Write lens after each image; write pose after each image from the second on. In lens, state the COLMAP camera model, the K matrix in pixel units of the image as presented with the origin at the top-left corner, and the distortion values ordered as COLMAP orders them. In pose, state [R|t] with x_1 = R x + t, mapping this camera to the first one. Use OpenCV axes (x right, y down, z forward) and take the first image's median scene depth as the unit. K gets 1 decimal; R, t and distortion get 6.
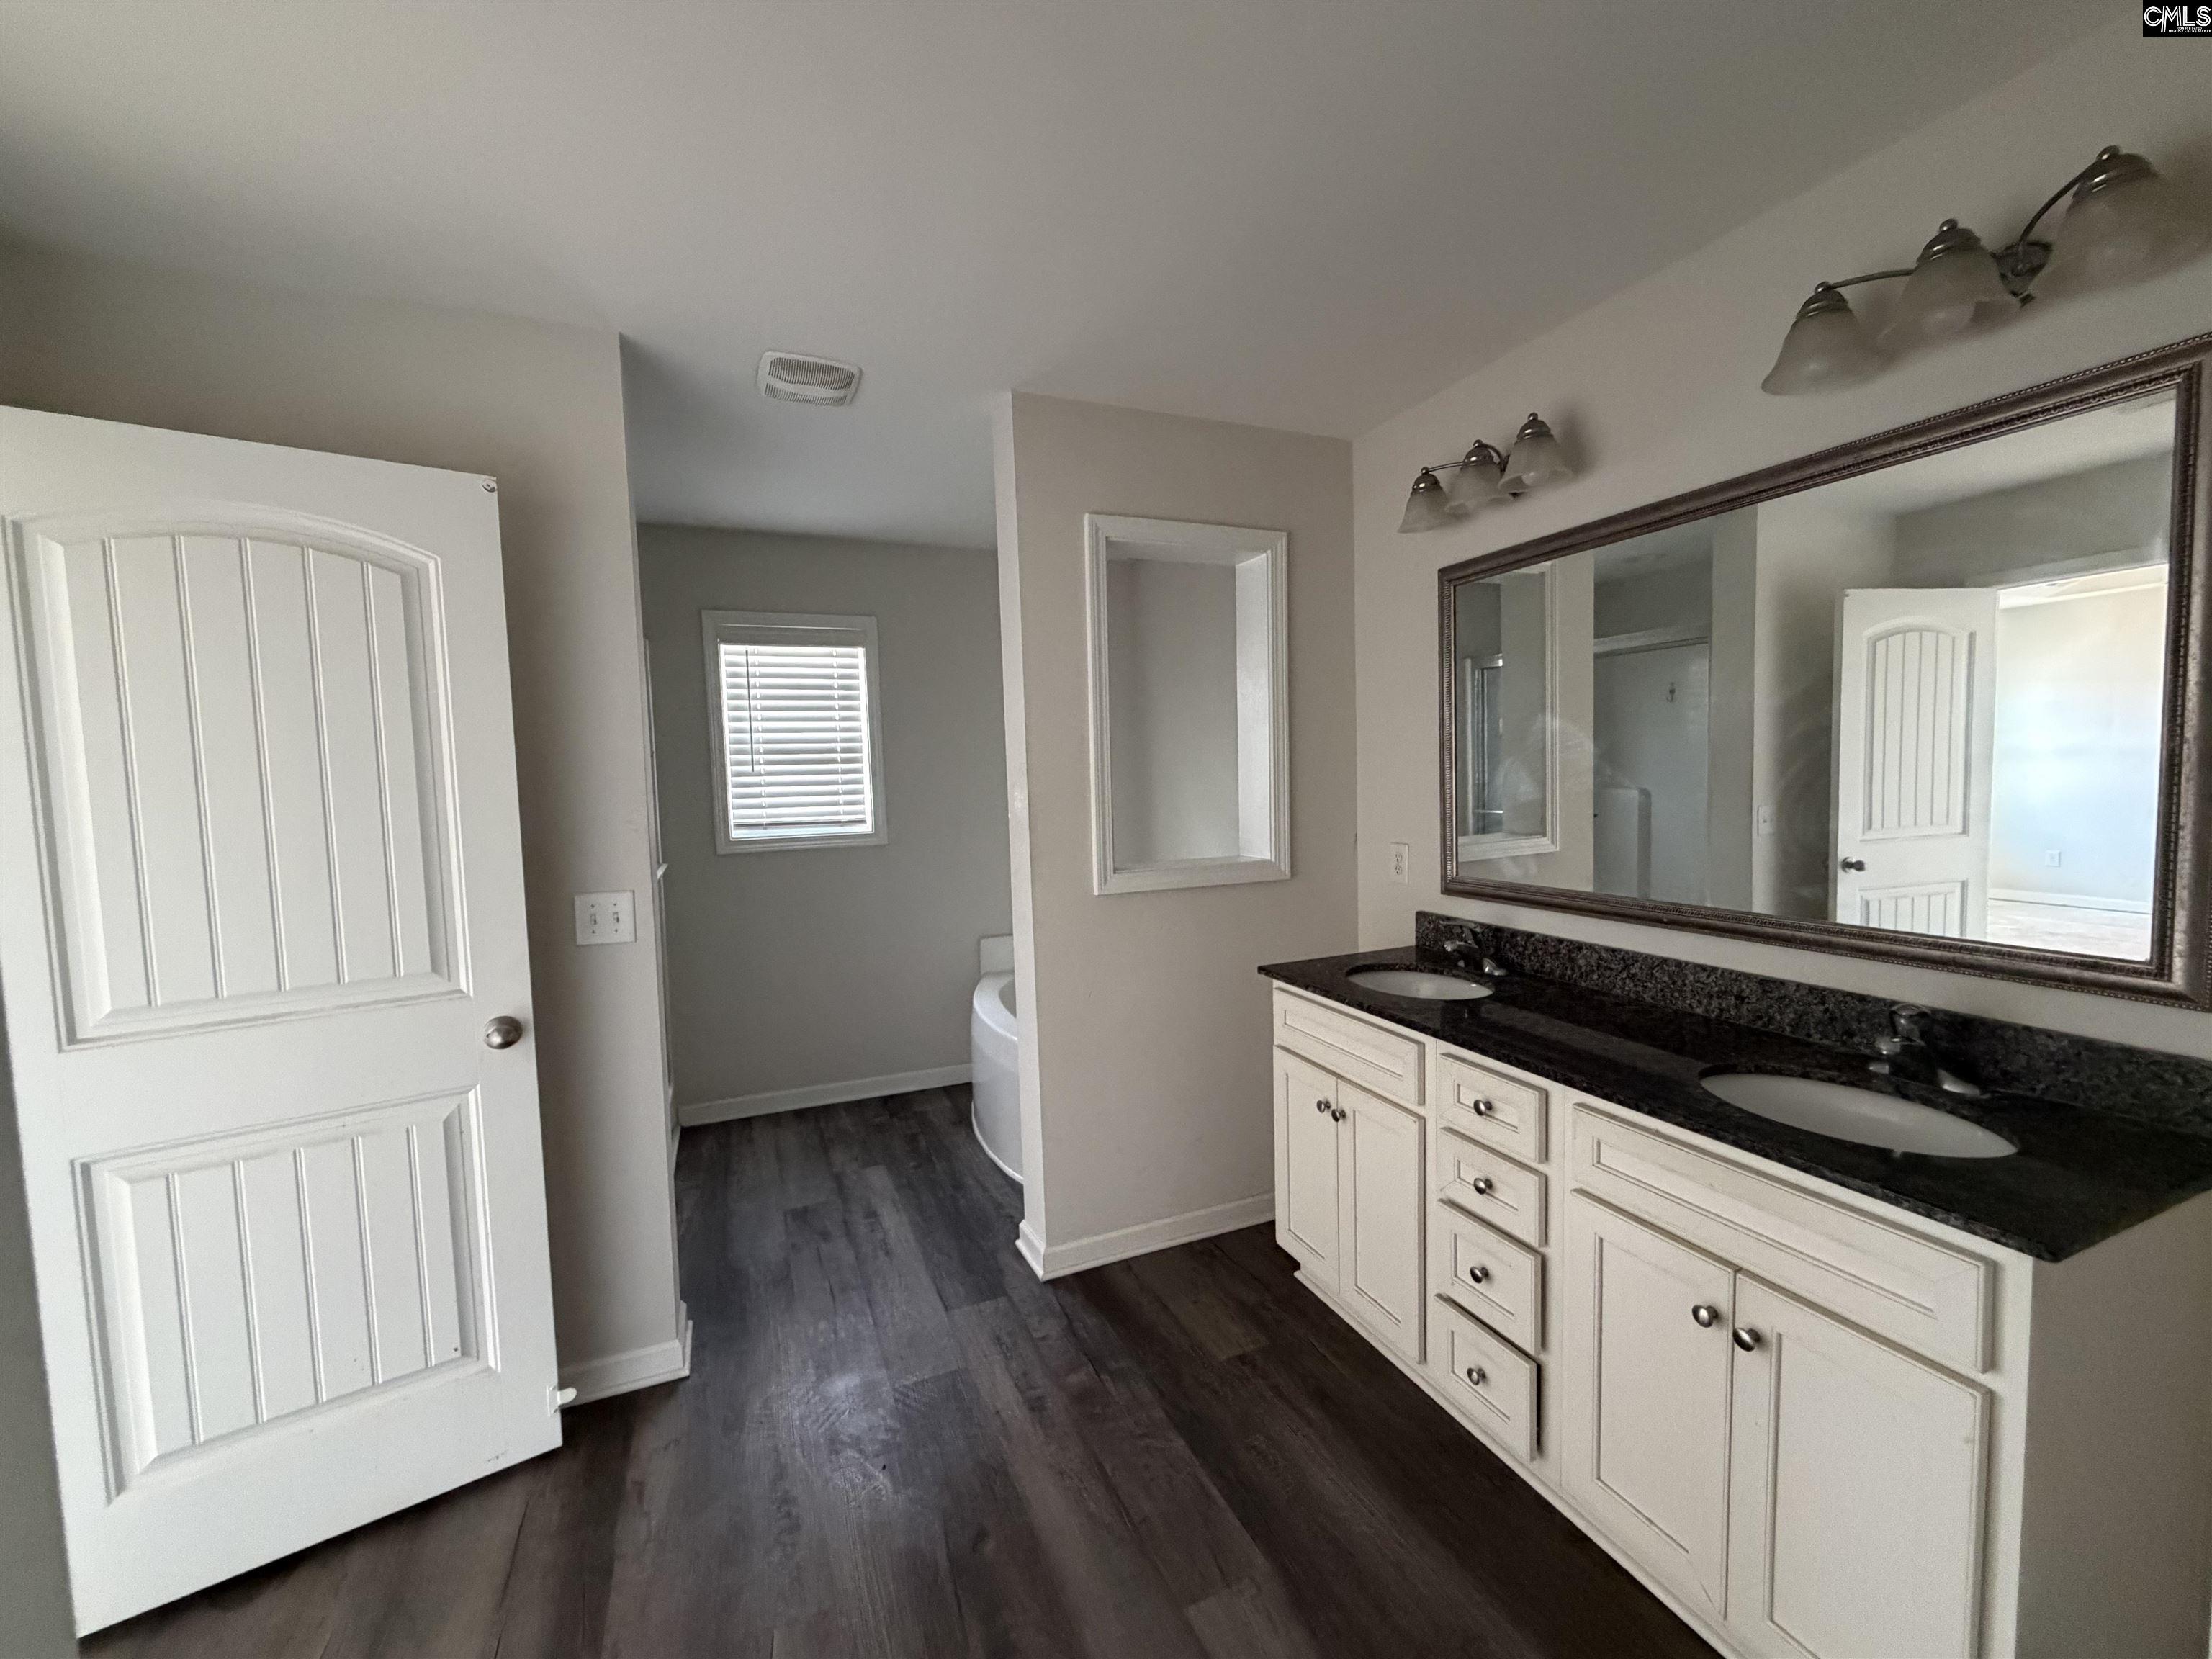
lens RADIAL K [[884.1, 0, 1105.0], [0, 884.1, 831.1], [0, 0, 1]] dist [-0.000497, -0.000700]
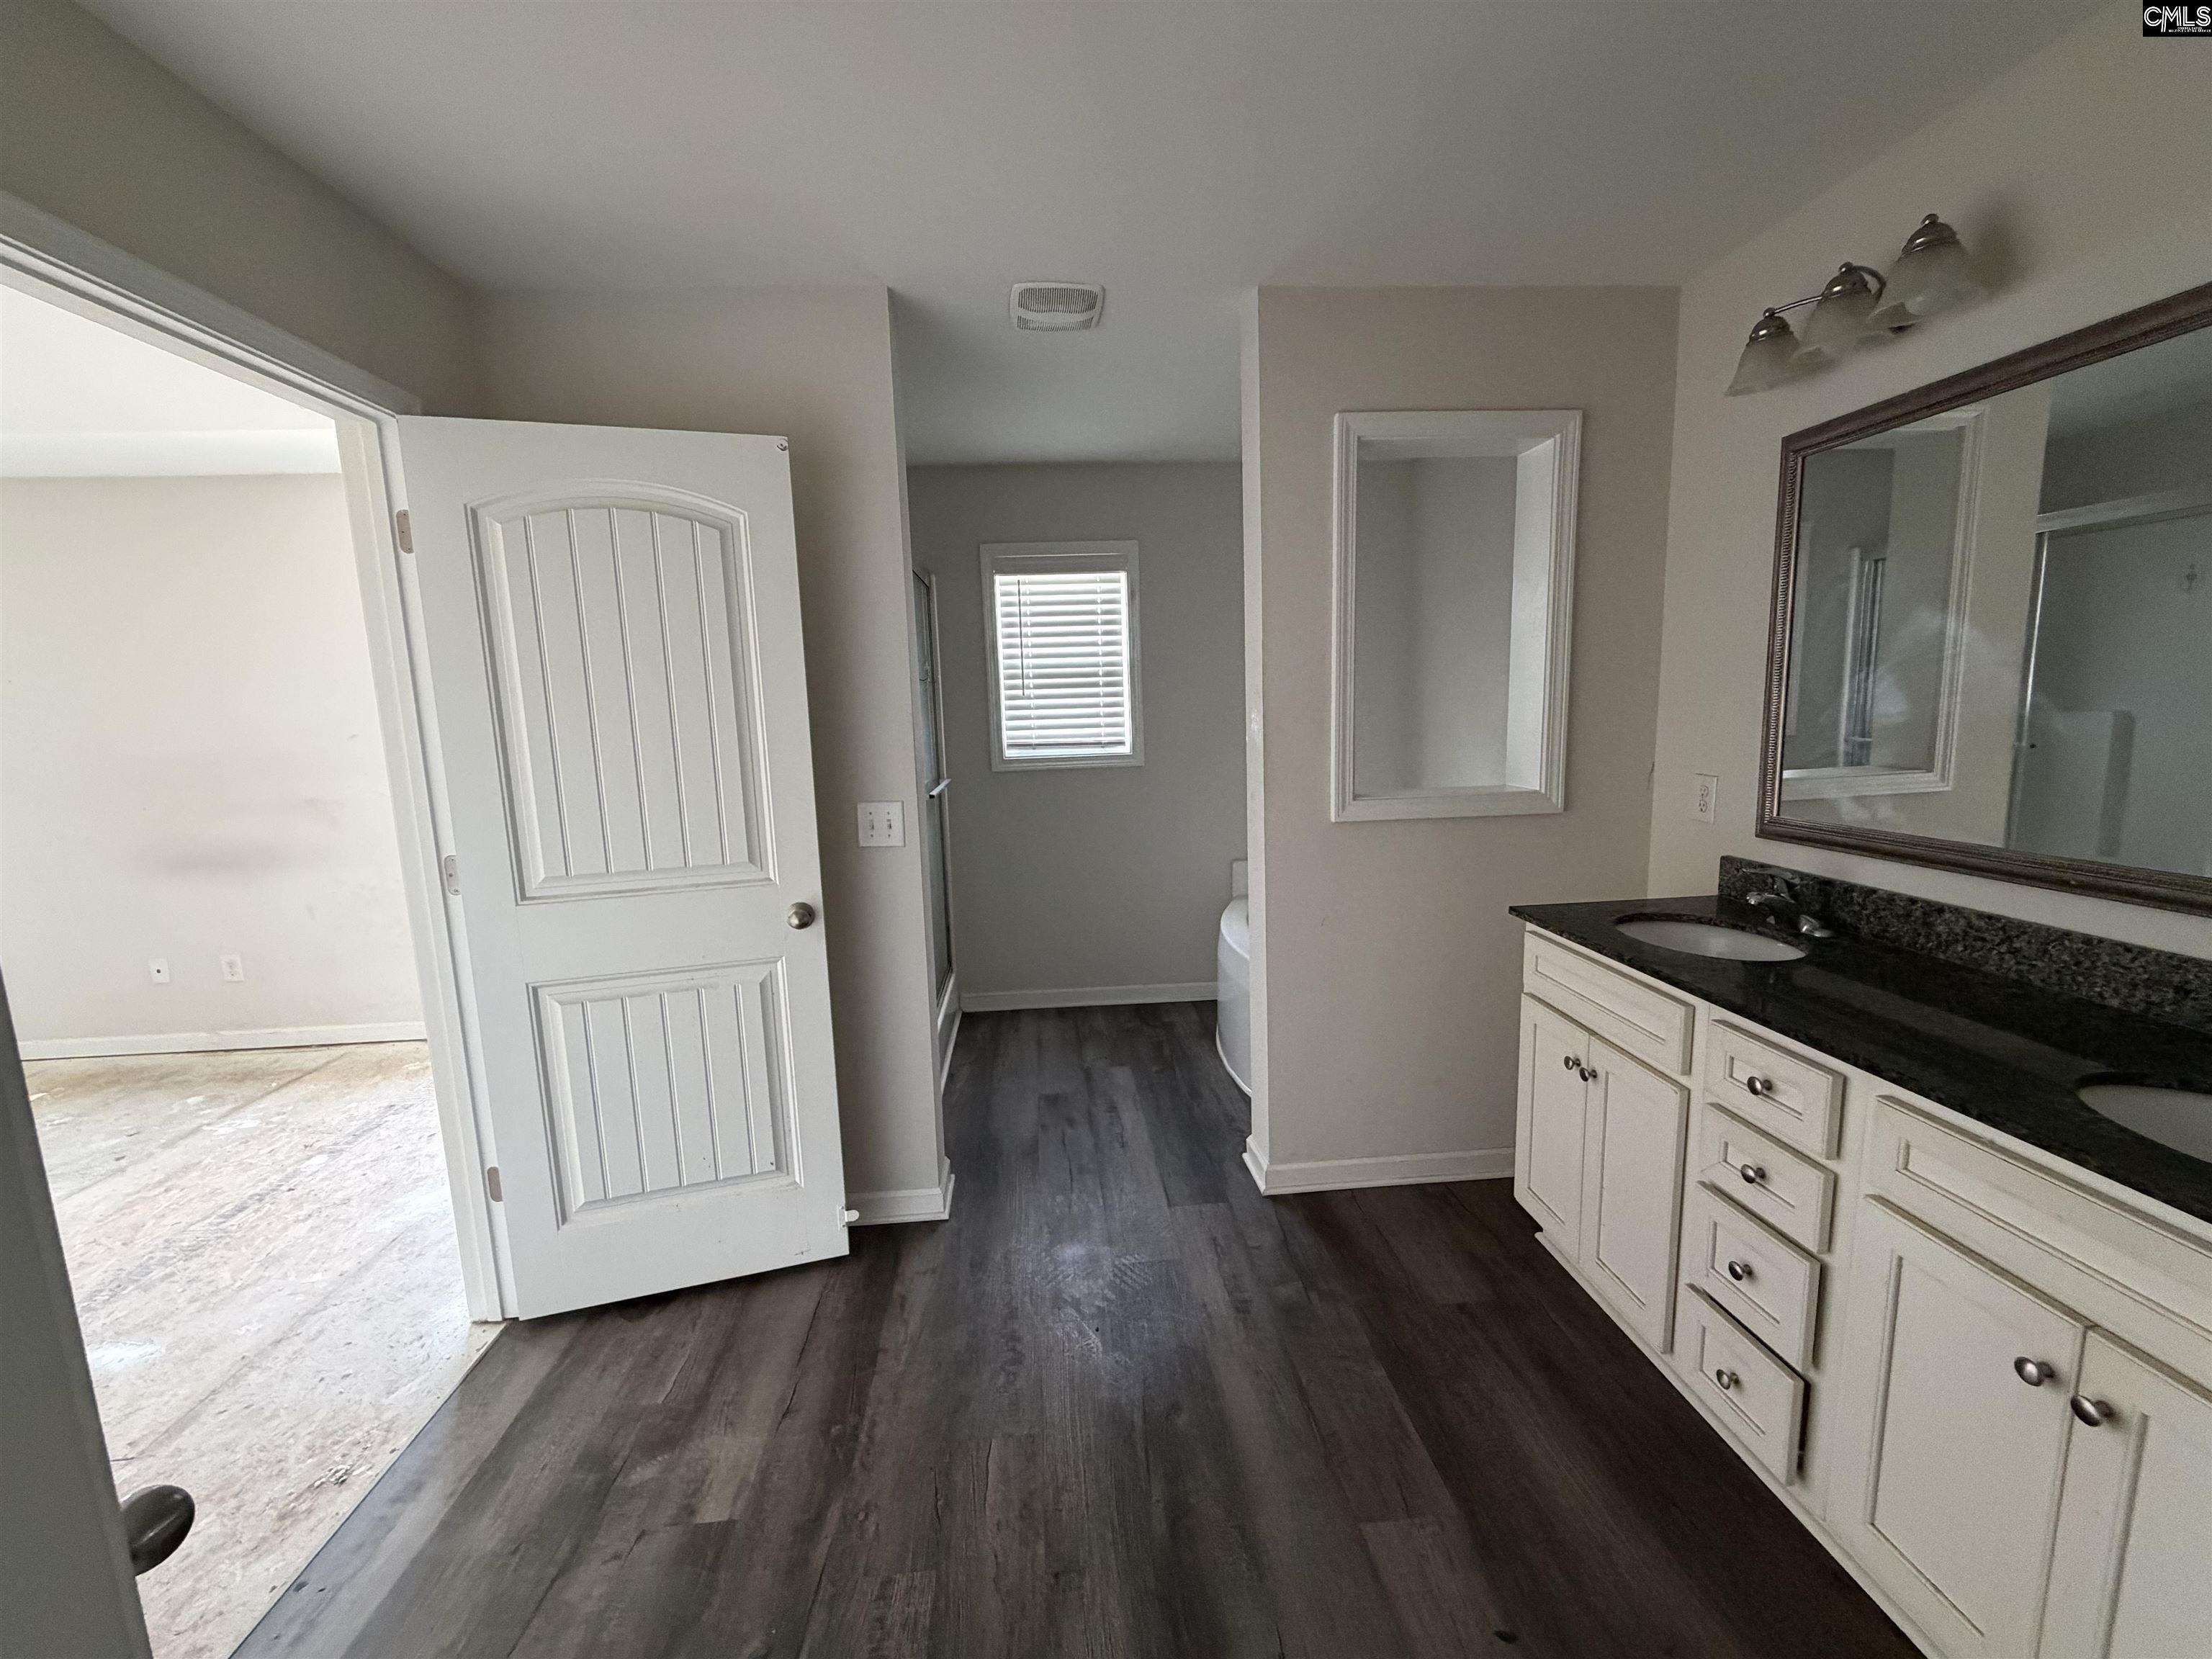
lens RADIAL K [[884.1, 0, 1099.5], [0, 884.1, 832.3], [0, 0, 1]] dist [-0.000497, -0.000700]
pose [[0.946677, 0.043283, -0.319265, 0.054559], [-0.015186, 0.995828, 0.089974, 0.000608], [0.321827, -0.080327, 0.943385, 0.005014]]
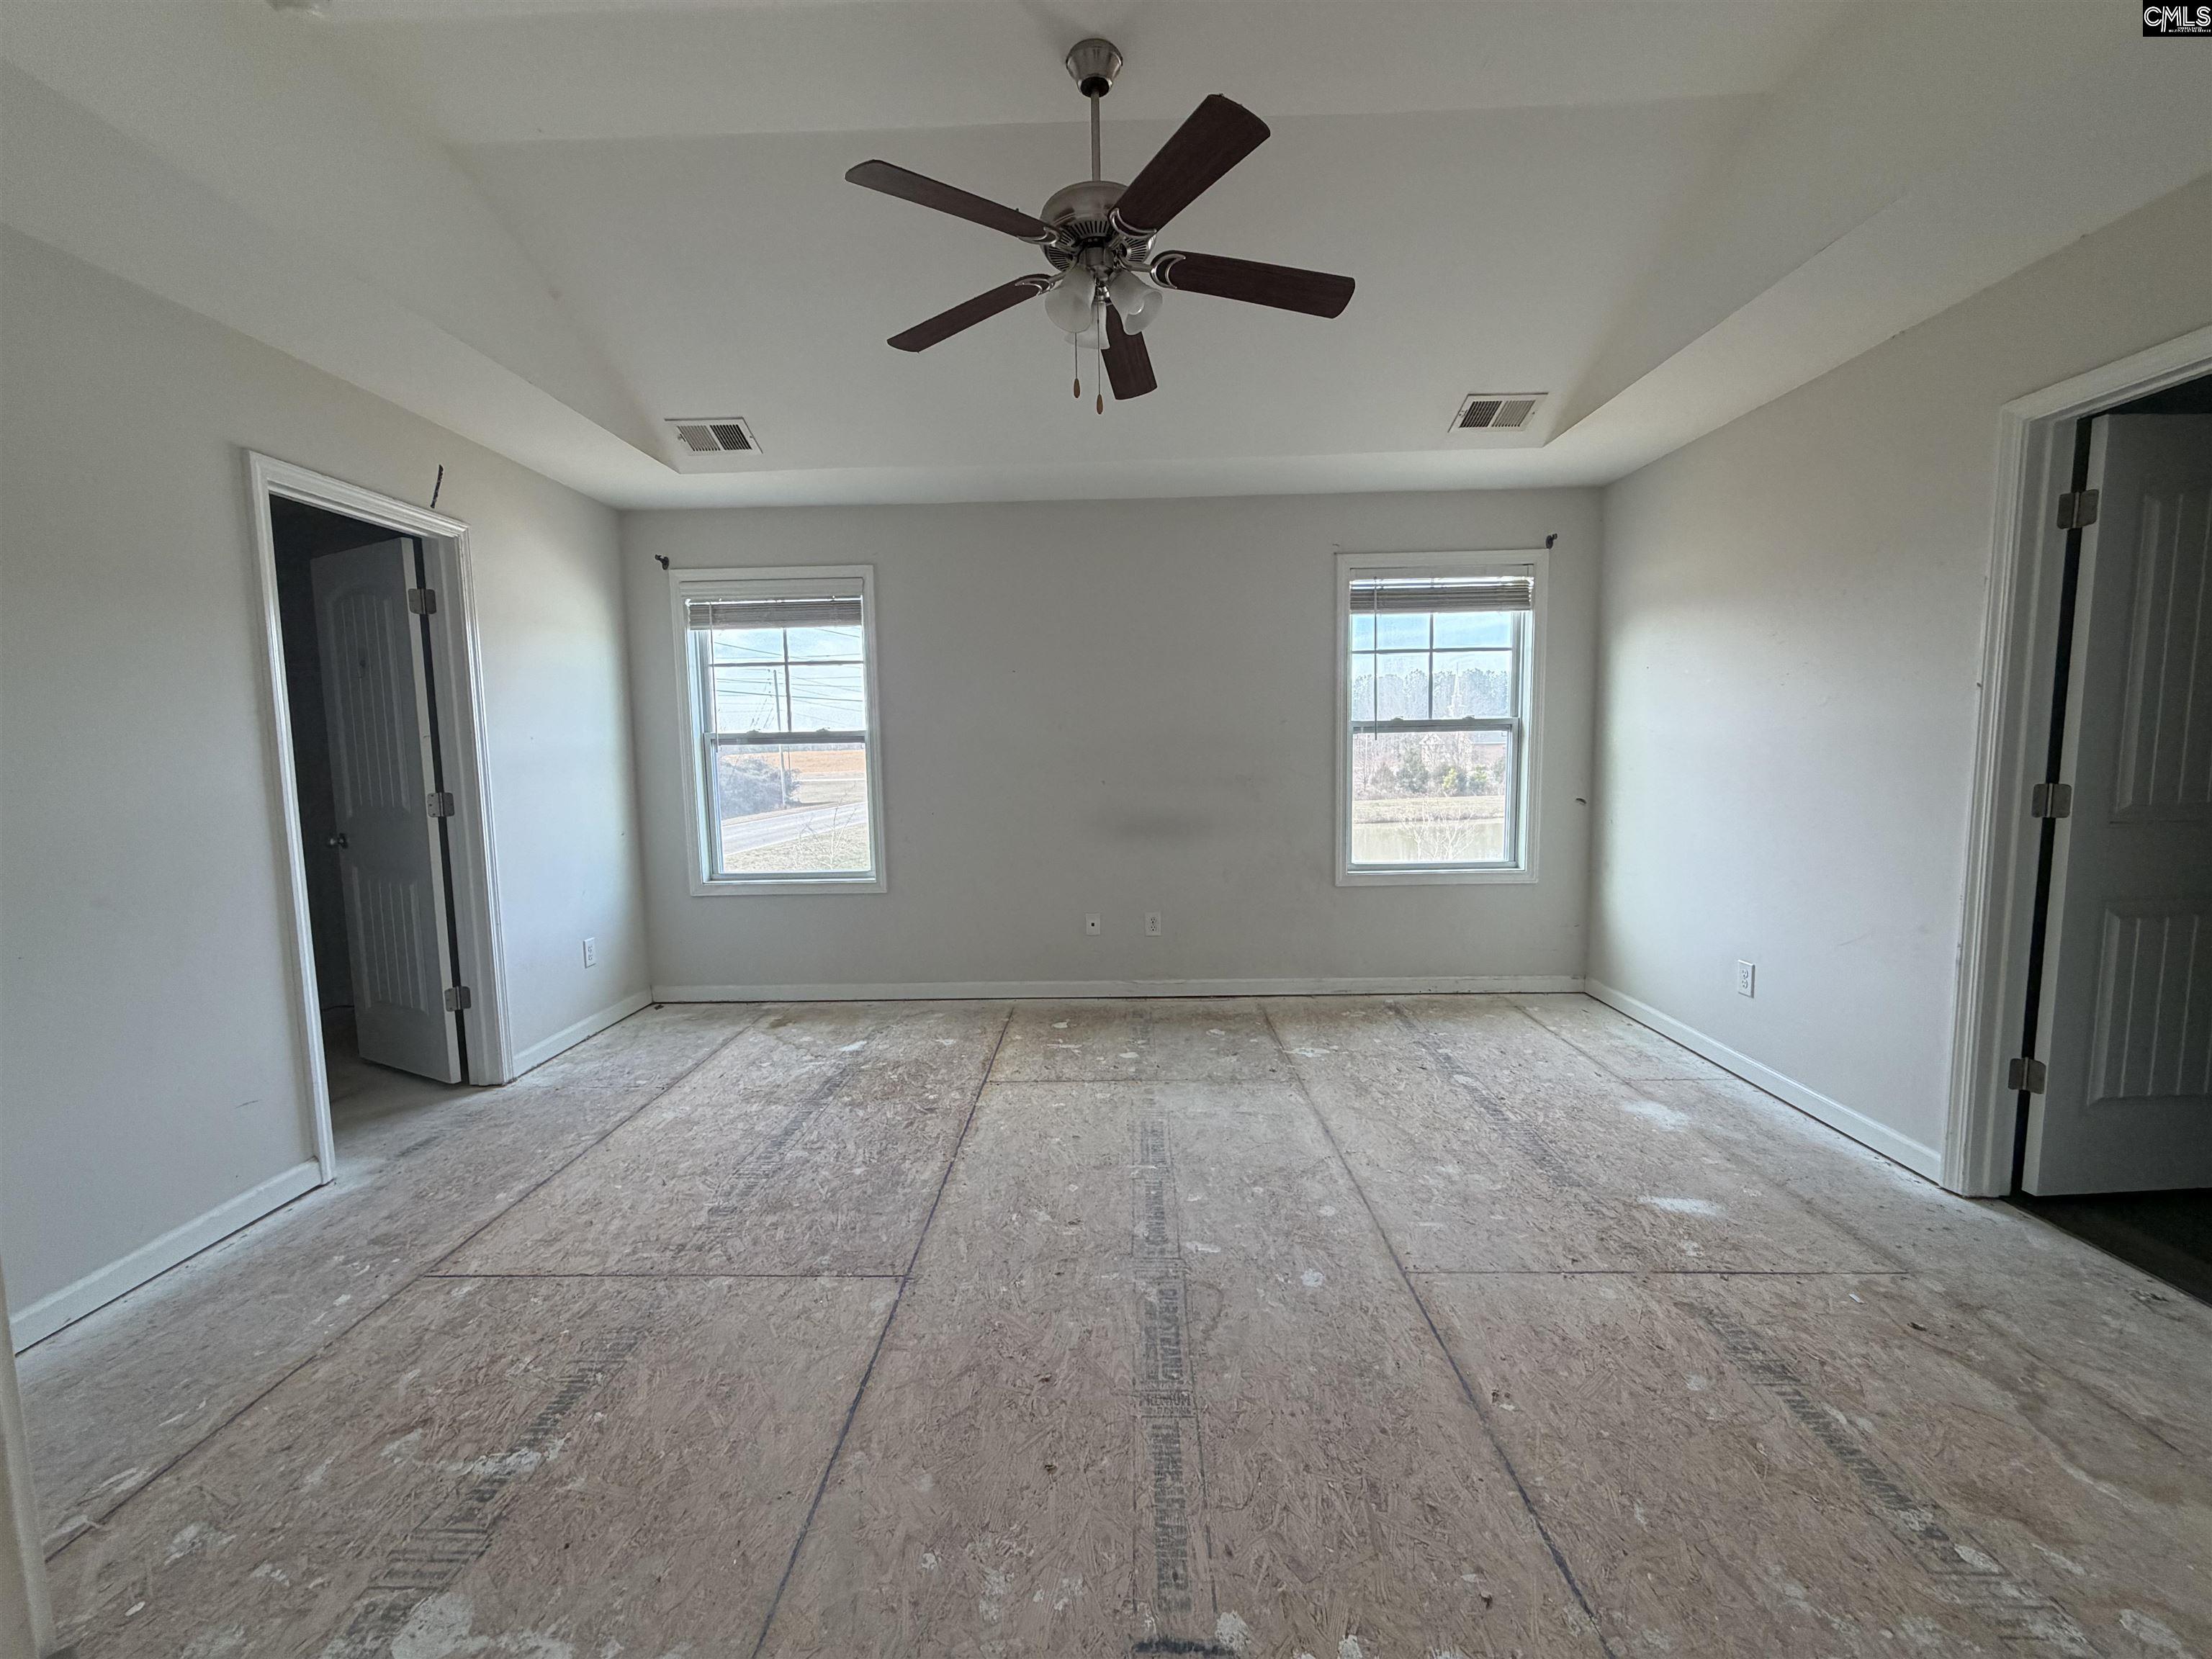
lens RADIAL K [[884.1, 0, 1100.6], [0, 884.1, 828.7], [0, 0, 1]] dist [-0.000497, -0.000700]
pose [[0.911290, 0.047540, -0.409012, -0.598738], [-0.032988, 0.998549, 0.042566, 0.068899], [0.410442, -0.025297, 0.911536, -0.345846]]
